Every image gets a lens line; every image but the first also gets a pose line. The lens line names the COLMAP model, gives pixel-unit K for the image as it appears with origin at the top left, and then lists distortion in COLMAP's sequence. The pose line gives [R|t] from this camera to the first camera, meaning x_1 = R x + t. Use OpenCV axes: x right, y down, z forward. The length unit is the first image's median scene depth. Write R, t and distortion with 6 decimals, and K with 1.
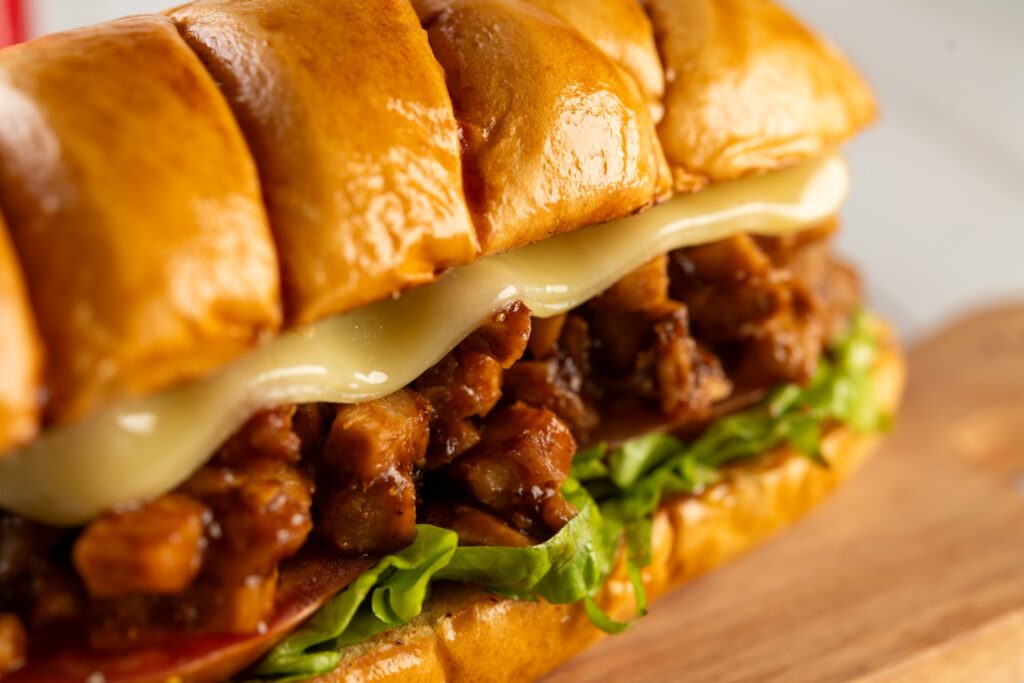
lens RADIAL K [[1884.6, 0, 510.9], [0, 1884.6, 337.8], [0, 0, 1]] dist [-0.020347, 0.000000]
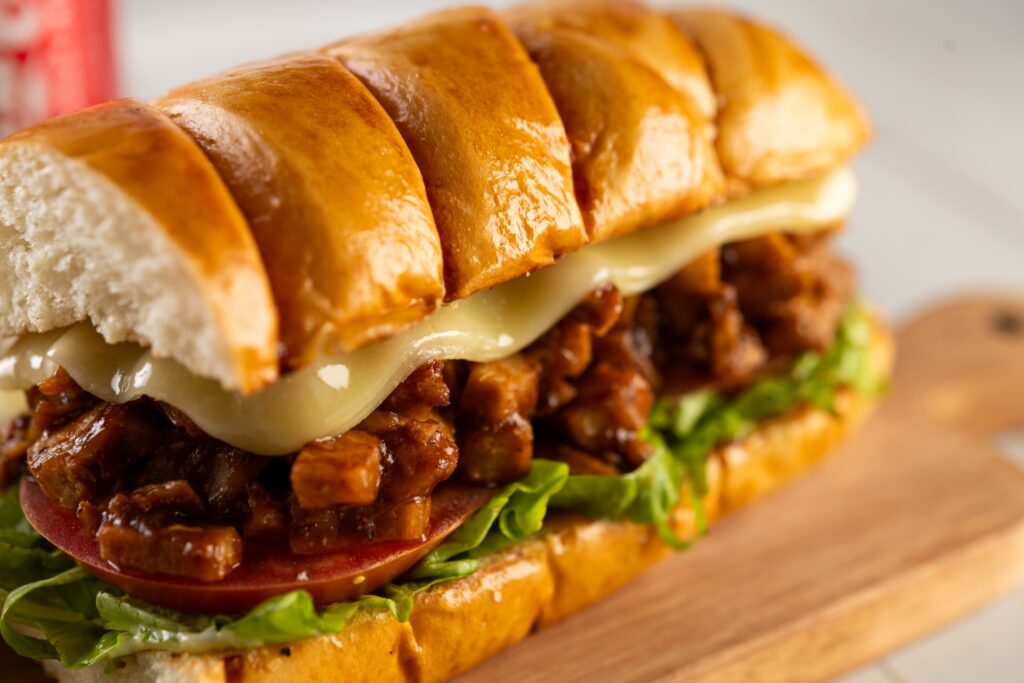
lens RADIAL K [[1884.6, 0, 512.9], [0, 1884.6, 344.5], [0, 0, 1]] dist [-0.020347, 0.000000]
pose [[0.998502, -0.003997, 0.054566, -0.131648], [0.004424, 0.999960, -0.007714, 0.032323], [-0.054533, 0.007944, 0.998480, -0.251502]]
